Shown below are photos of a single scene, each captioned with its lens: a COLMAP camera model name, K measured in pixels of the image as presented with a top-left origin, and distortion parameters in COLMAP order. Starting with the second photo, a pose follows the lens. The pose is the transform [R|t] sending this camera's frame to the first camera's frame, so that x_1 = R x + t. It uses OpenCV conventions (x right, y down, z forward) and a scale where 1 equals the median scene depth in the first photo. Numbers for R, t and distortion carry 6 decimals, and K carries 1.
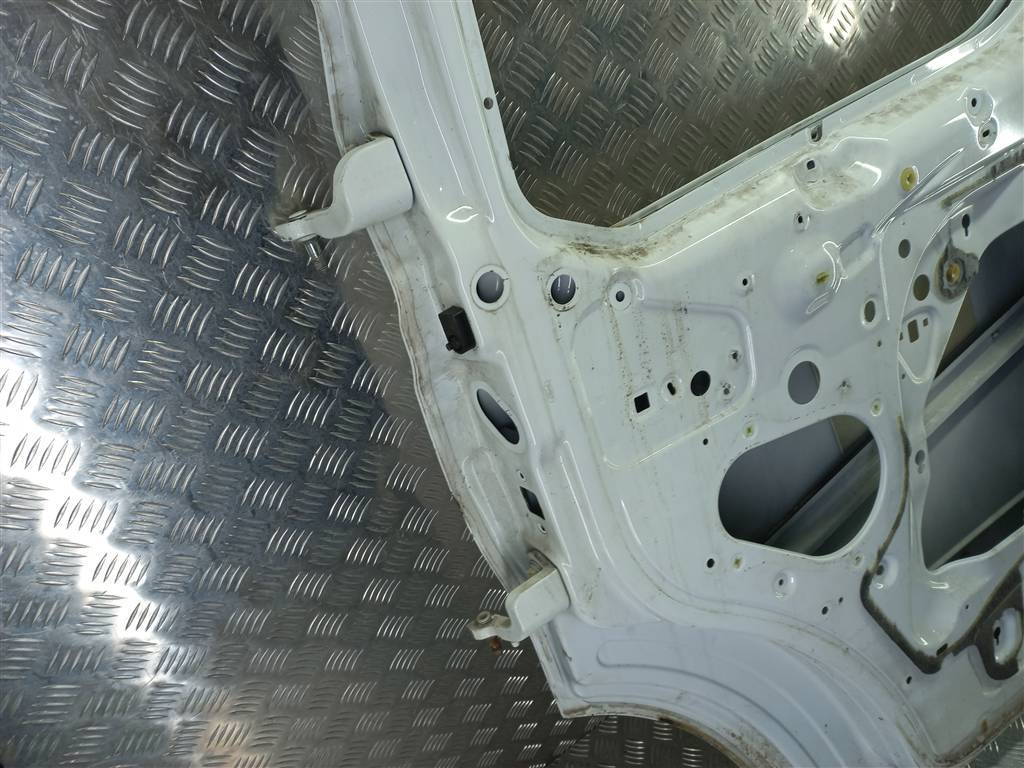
lens RADIAL K [[751.9, 0, 516.7], [0, 751.9, 382.3], [0, 0, 1]] dist [0.044133, -0.012046]
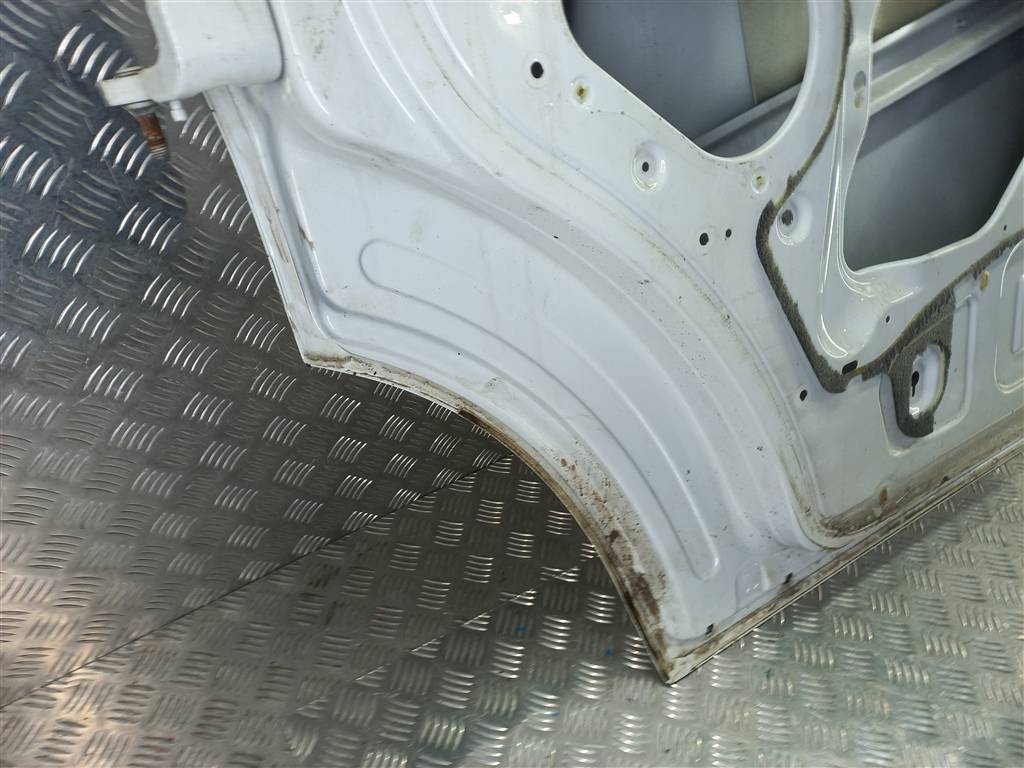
lens RADIAL K [[751.9, 0, 504.8], [0, 751.9, 384.9], [0, 0, 1]] dist [0.044133, -0.012046]
pose [[0.990741, 0.096266, 0.095738, 0.154216], [-0.100360, 0.994191, 0.038896, 0.373006], [-0.091437, -0.048144, 0.994646, 0.294510]]
